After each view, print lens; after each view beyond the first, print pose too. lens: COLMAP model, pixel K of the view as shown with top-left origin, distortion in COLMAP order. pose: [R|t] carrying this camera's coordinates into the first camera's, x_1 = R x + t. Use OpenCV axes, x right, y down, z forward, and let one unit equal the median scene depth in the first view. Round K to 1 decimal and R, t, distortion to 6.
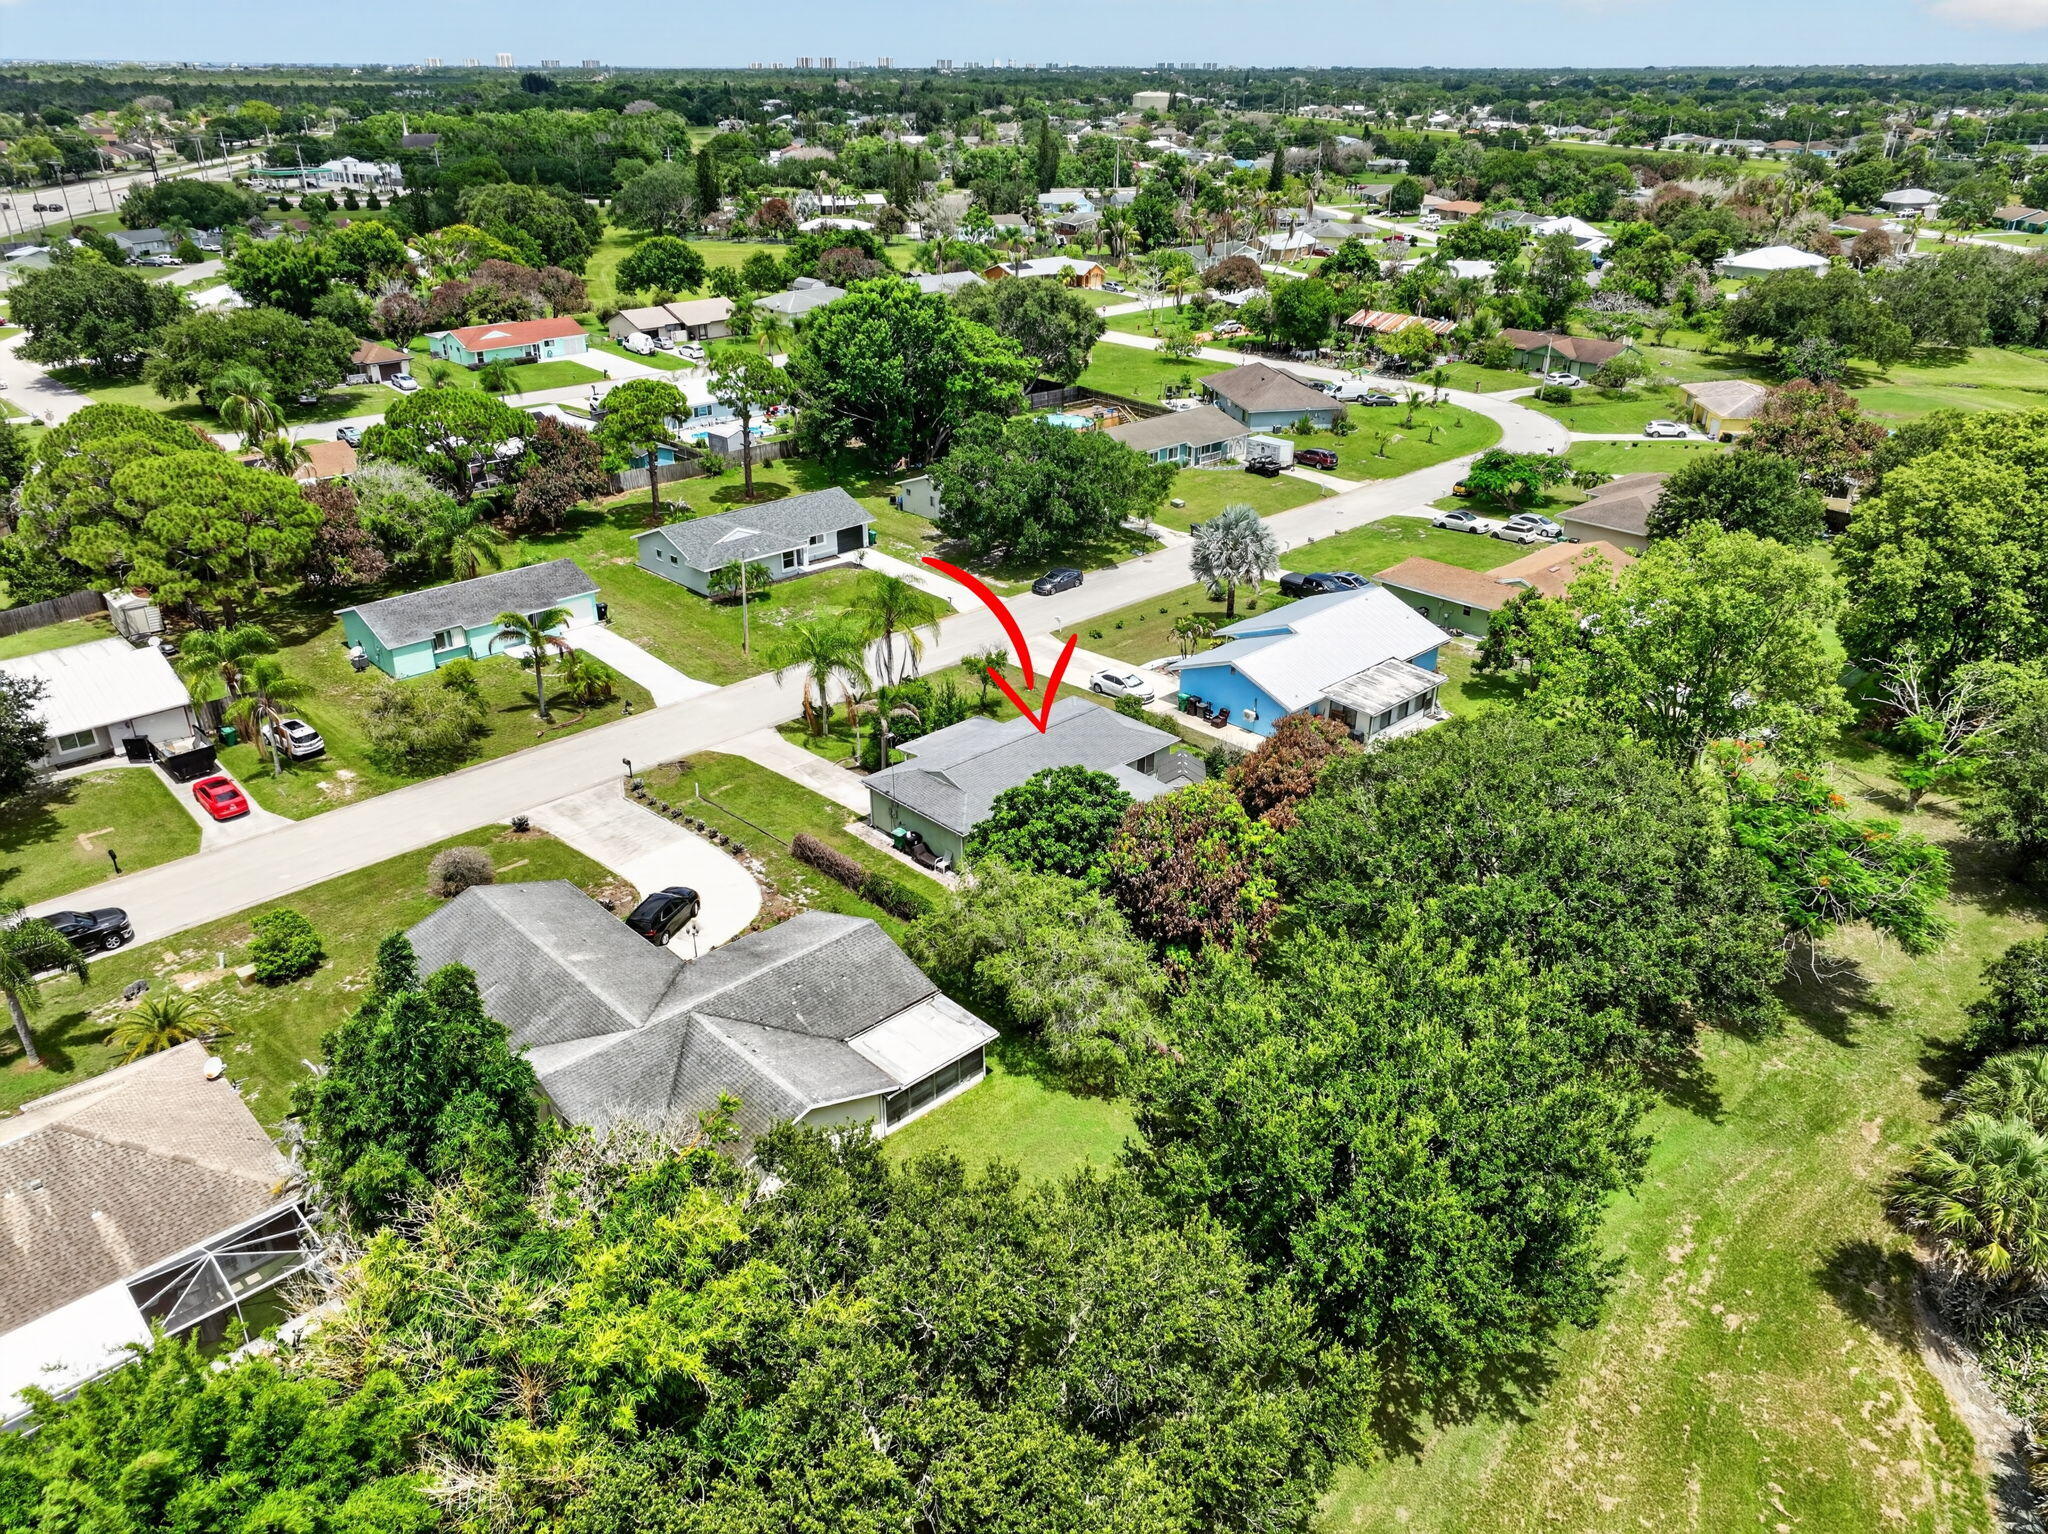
lens RADIAL K [[1427.5, 0, 1016.5], [0, 1427.5, 765.1], [0, 0, 1]] dist [0.004476, 0.003574]
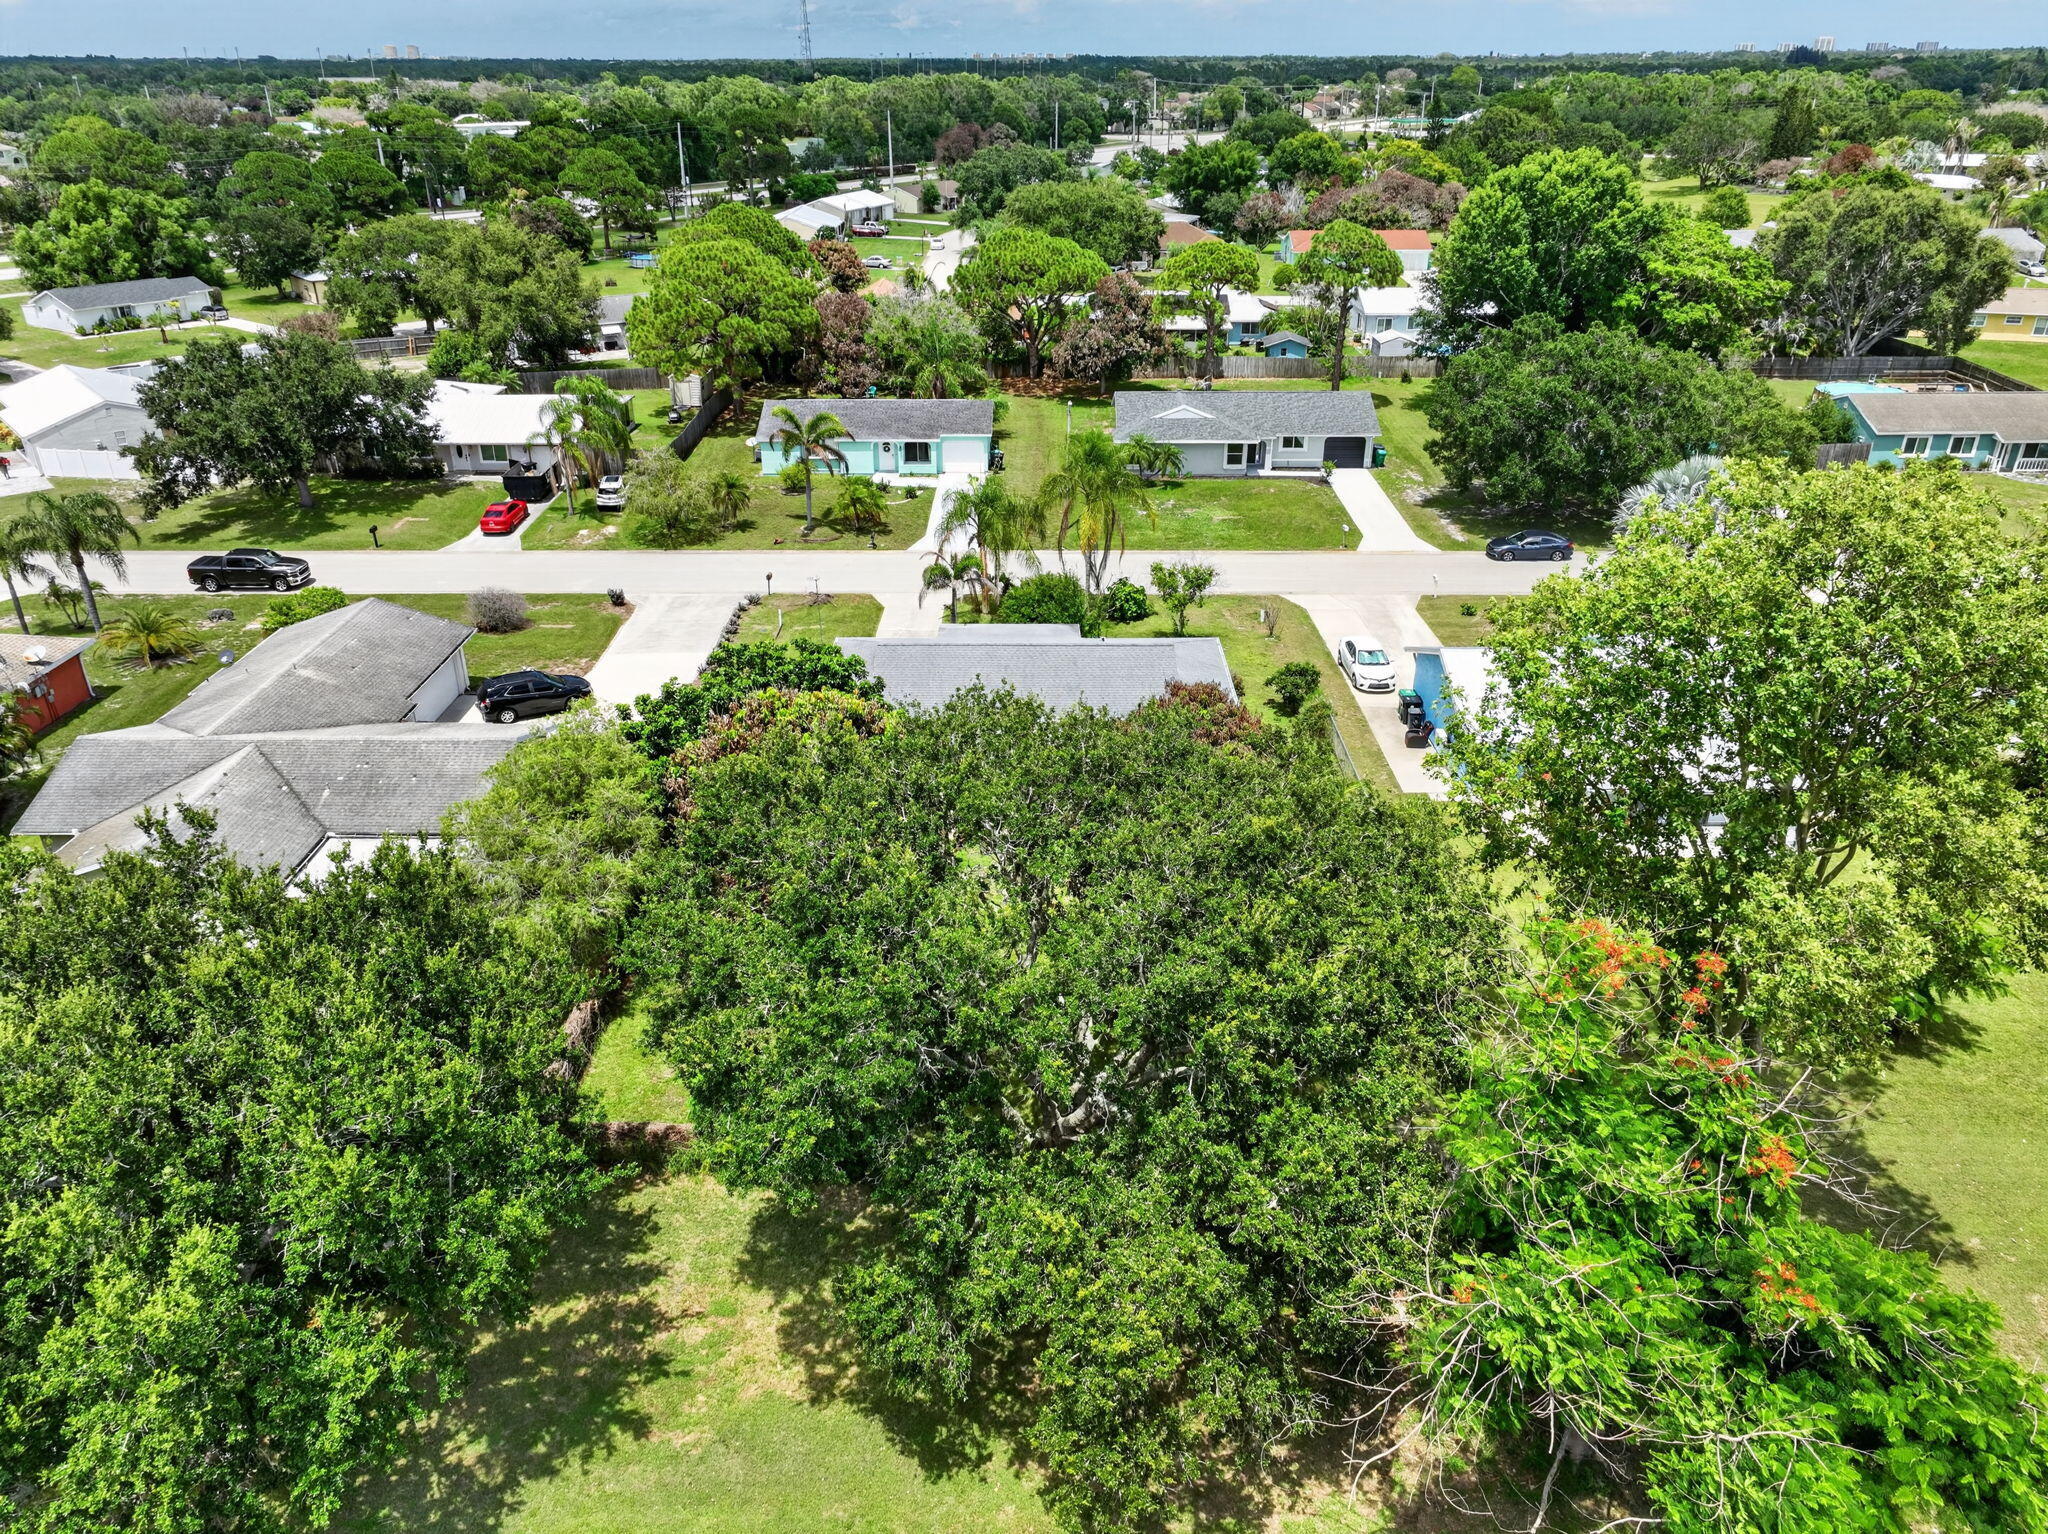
lens RADIAL K [[1428.3, 0, 1024.0], [0, 1428.3, 767.0], [0, 0, 1]] dist [-0.016661, 0.033898]
pose [[0.711641, 0.306192, -0.632308, 0.336002], [-0.302352, 0.945895, 0.117757, -0.031800], [0.634153, 0.107379, 0.765715, 0.301927]]
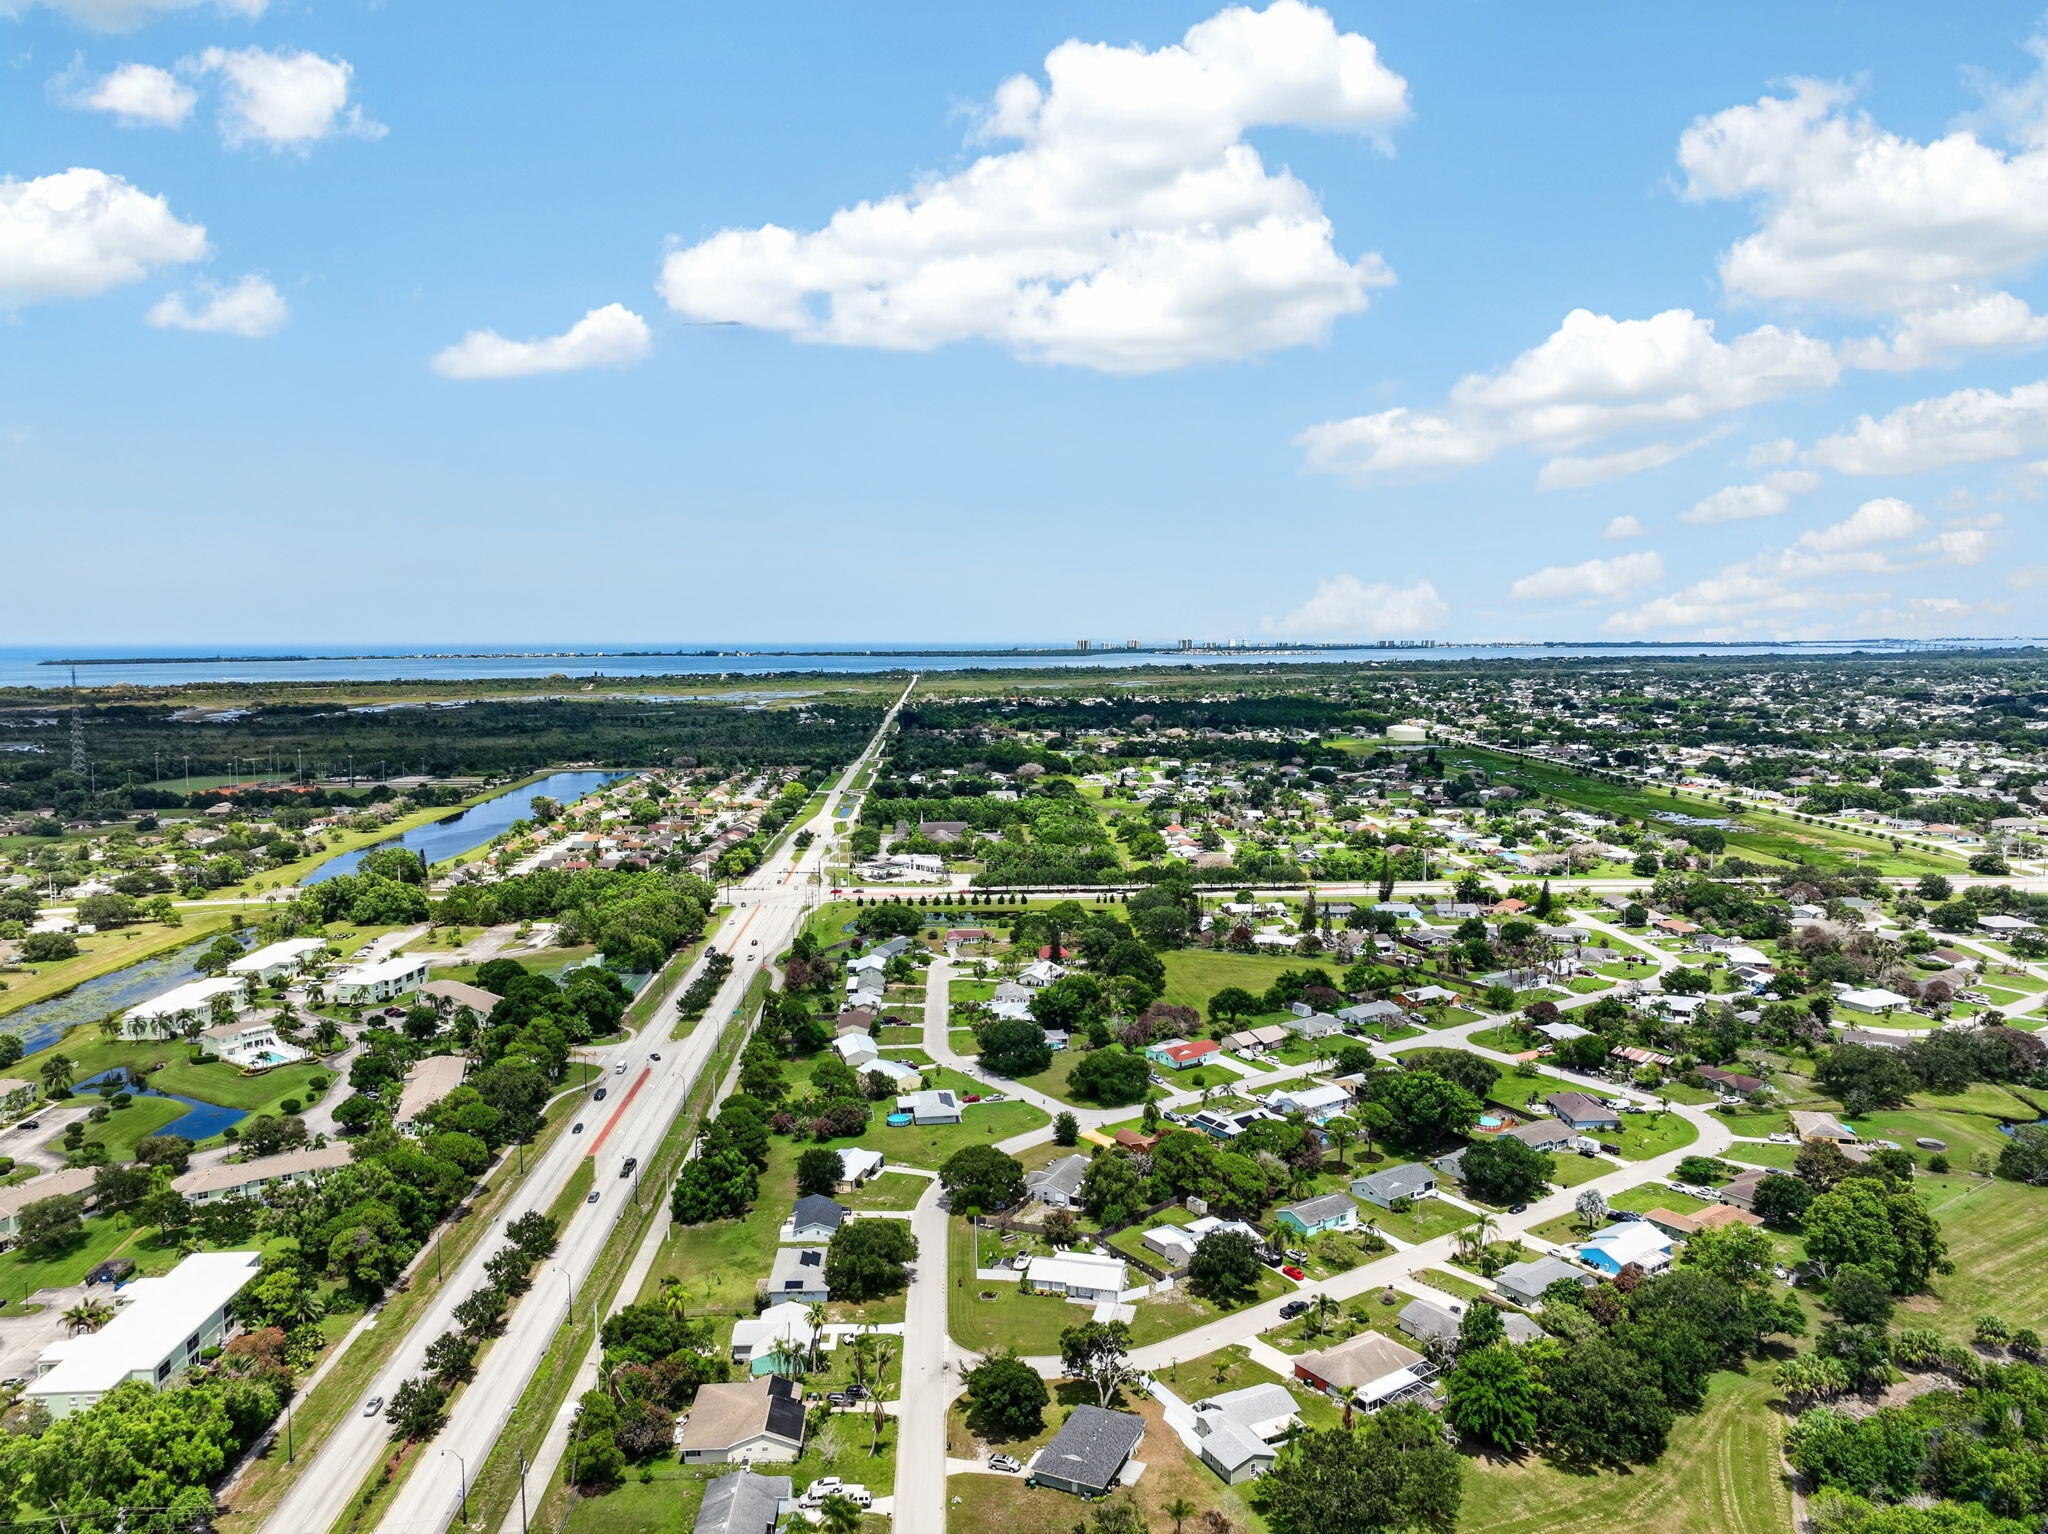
lens RADIAL K [[1428.3, 0, 1024.0], [0, 1428.3, 767.0], [0, 0, 1]] dist [-0.016661, 0.033898]
pose [[0.988493, 0.010657, -0.150889, -0.481998], [-0.063159, 0.935479, -0.347693, 0.081939], [0.137448, 0.353222, 0.925387, -1.844013]]
